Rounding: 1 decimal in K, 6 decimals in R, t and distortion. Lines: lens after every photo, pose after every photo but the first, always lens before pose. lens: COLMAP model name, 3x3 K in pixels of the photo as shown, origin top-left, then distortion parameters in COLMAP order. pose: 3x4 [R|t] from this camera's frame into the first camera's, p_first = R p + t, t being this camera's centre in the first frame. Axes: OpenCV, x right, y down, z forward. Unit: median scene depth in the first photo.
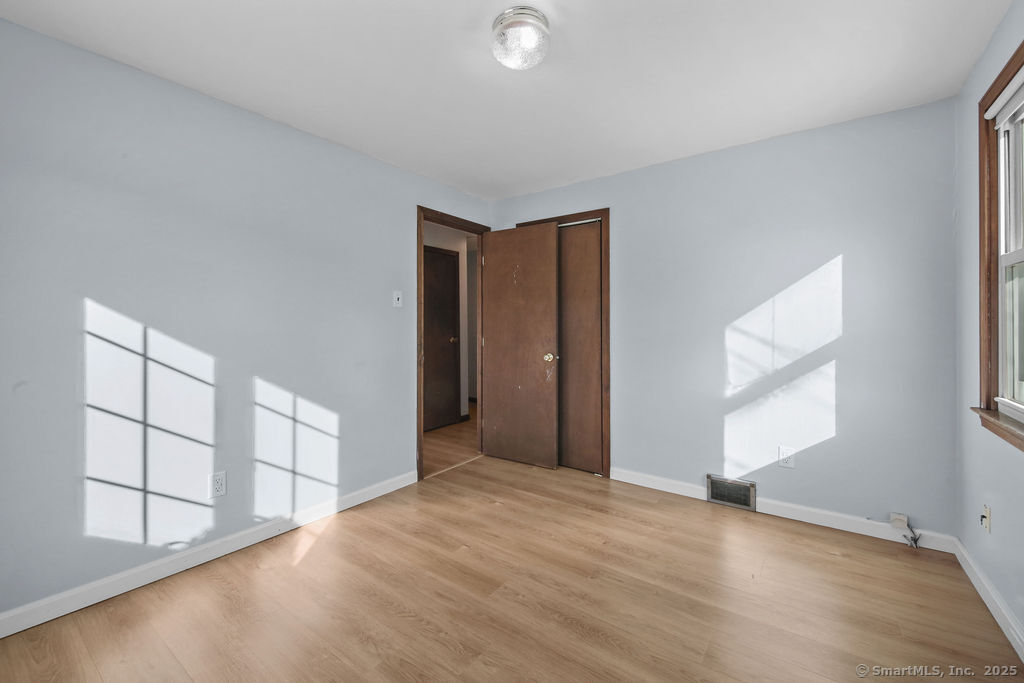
lens RADIAL K [[421.7, 0, 504.9], [0, 421.7, 331.6], [0, 0, 1]] dist [0.015357, -0.005598]
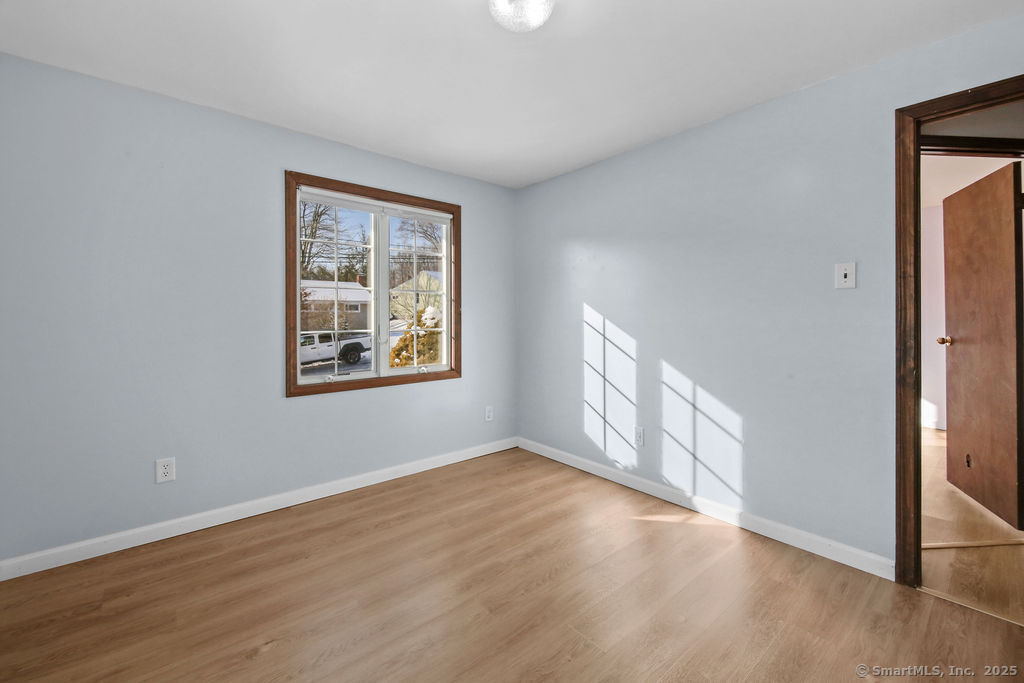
lens RADIAL K [[421.7, 0, 516.9], [0, 421.7, 316.2], [0, 0, 1]] dist [0.015357, -0.005598]
pose [[-0.202581, 0.000501, -0.979265, 0.746194], [-0.005552, 0.999983, 0.001660, -0.017730], [0.979250, 0.005773, -0.202575, 0.941301]]
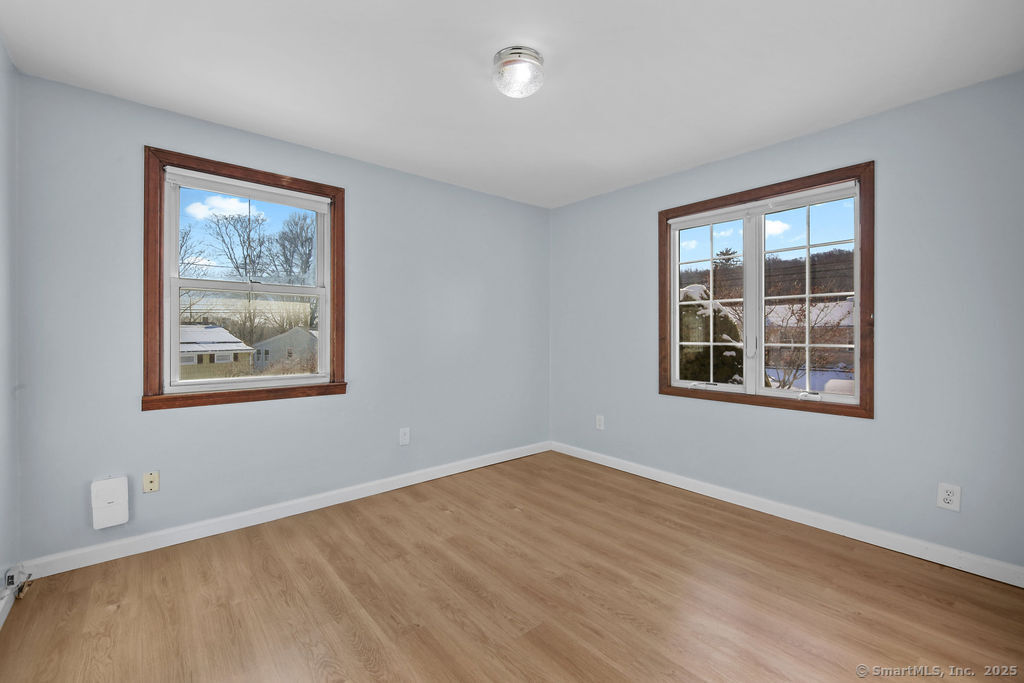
lens RADIAL K [[444.3, 0, 510.5], [0, 444.3, 336.1], [0, 0, 1]] dist [0.002028, -0.002750]
pose [[-0.976833, -0.001702, 0.213998, -0.155892], [0.001977, 0.999854, 0.016977, -0.012175], [-0.213996, 0.017007, -0.976687, 1.725994]]
